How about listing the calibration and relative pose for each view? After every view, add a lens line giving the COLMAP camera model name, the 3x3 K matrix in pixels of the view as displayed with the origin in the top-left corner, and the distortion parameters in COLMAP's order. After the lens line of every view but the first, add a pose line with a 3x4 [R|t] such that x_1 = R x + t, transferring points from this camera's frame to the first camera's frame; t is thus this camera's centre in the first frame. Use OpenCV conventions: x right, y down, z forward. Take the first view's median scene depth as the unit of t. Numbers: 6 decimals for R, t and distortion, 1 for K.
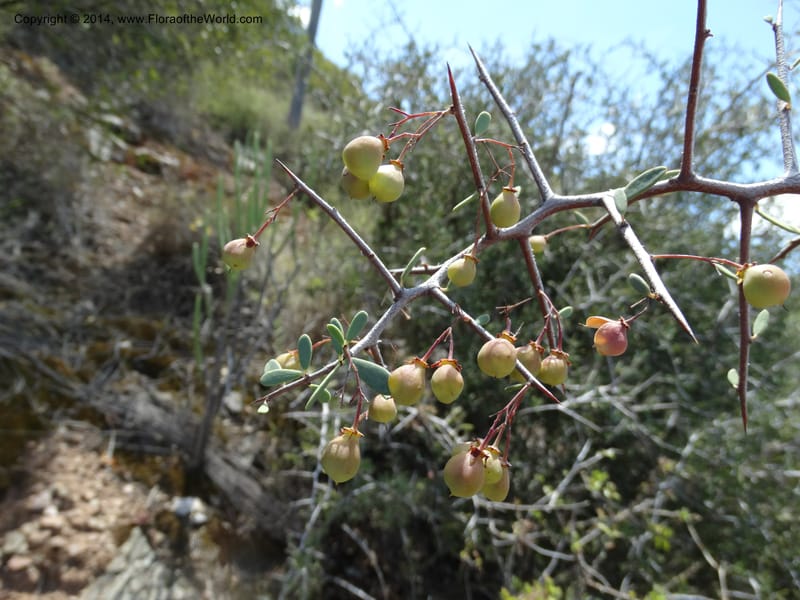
lens RADIAL K [[611.9, 0, 391.9], [0, 611.9, 300.0], [0, 0, 1]] dist [0.006577, 0.011878]
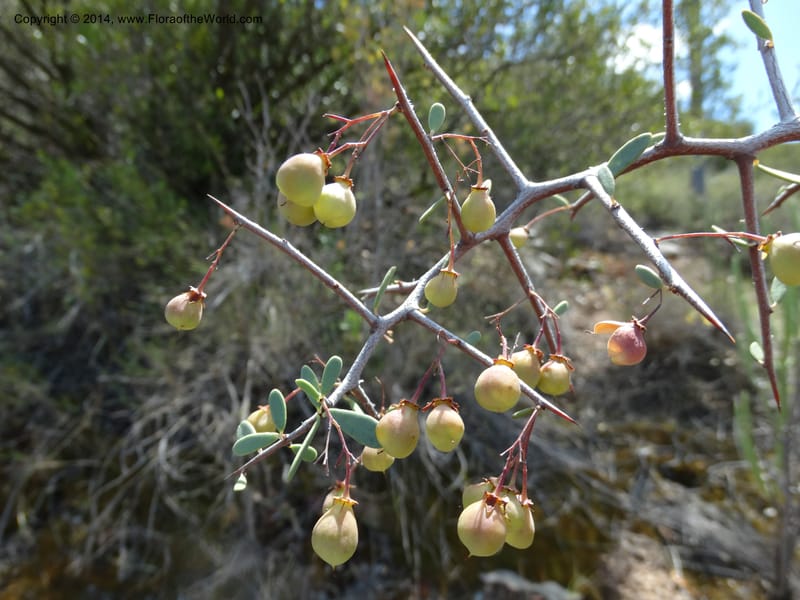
lens RADIAL K [[596.4, 0, 400.0], [0, 596.4, 300.0], [0, 0, 1]] dist [0.018620, 0.004268]
pose [[0.985840, -0.164671, 0.031657, 0.025888], [0.164279, 0.986305, 0.014634, -0.050297], [-0.033633, -0.009226, 0.999392, 0.144636]]
